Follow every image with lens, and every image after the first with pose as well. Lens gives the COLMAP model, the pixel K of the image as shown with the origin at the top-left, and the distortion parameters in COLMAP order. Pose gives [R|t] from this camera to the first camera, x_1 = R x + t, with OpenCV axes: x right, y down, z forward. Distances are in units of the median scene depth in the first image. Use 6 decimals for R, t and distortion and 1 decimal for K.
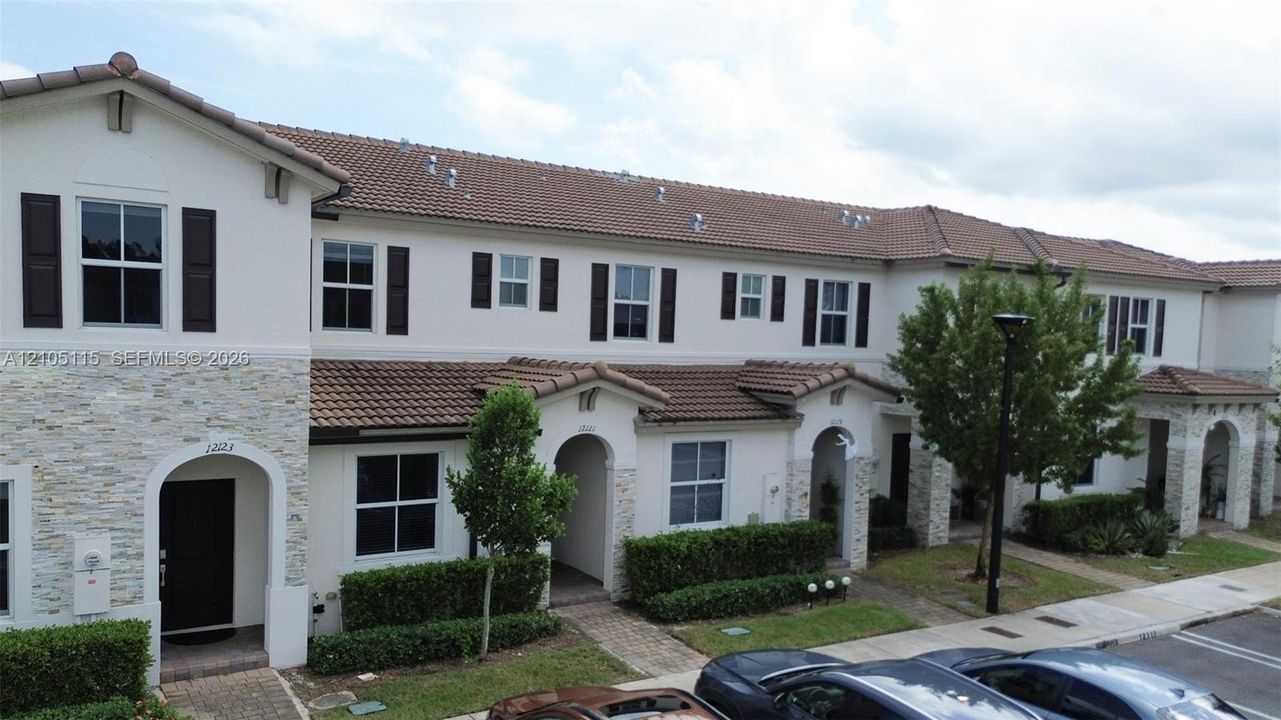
lens RADIAL K [[957.9, 0, 659.9], [0, 957.9, 399.0], [0, 0, 1]] dist [0.047797, -0.012451]
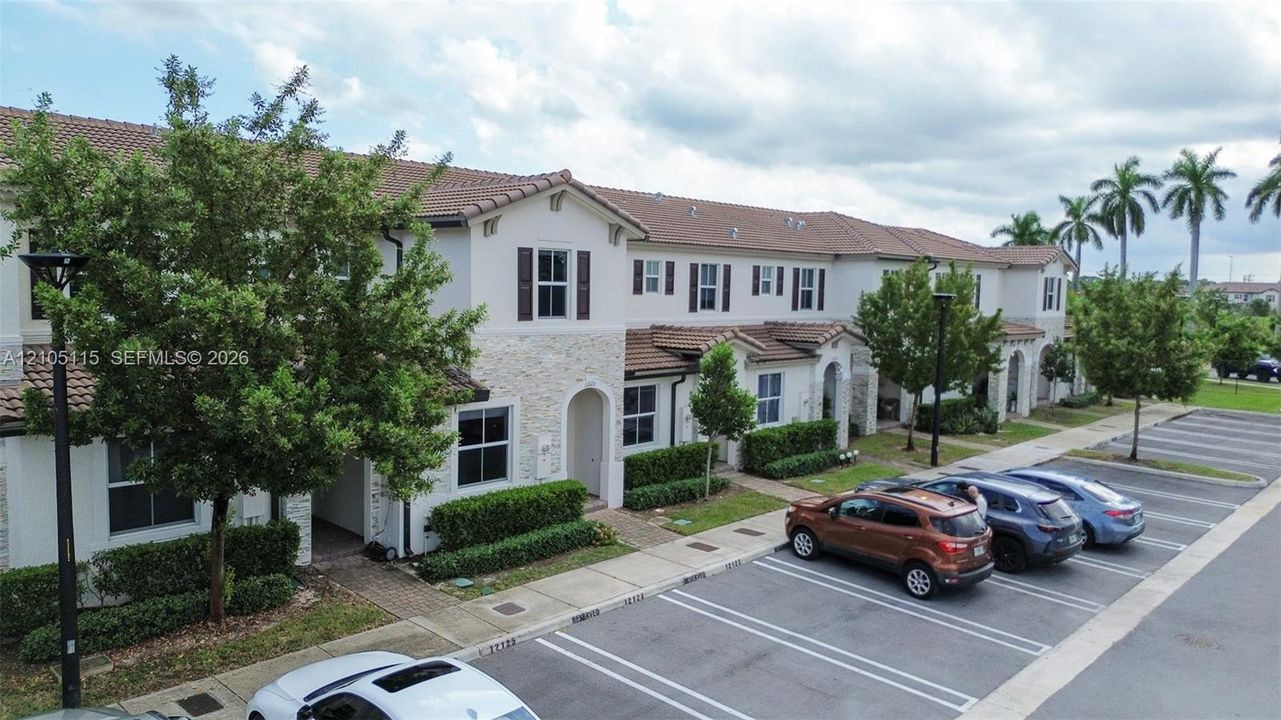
lens RADIAL K [[878.6, 0, 638.9], [0, 878.6, 357.6], [0, 0, 1]] dist [0.043660, 0.001372]
pose [[0.974337, -0.032208, 0.222778, -0.476681], [0.027801, 0.999351, 0.022889, -0.021652], [-0.223370, -0.016108, 0.974601, -0.388186]]
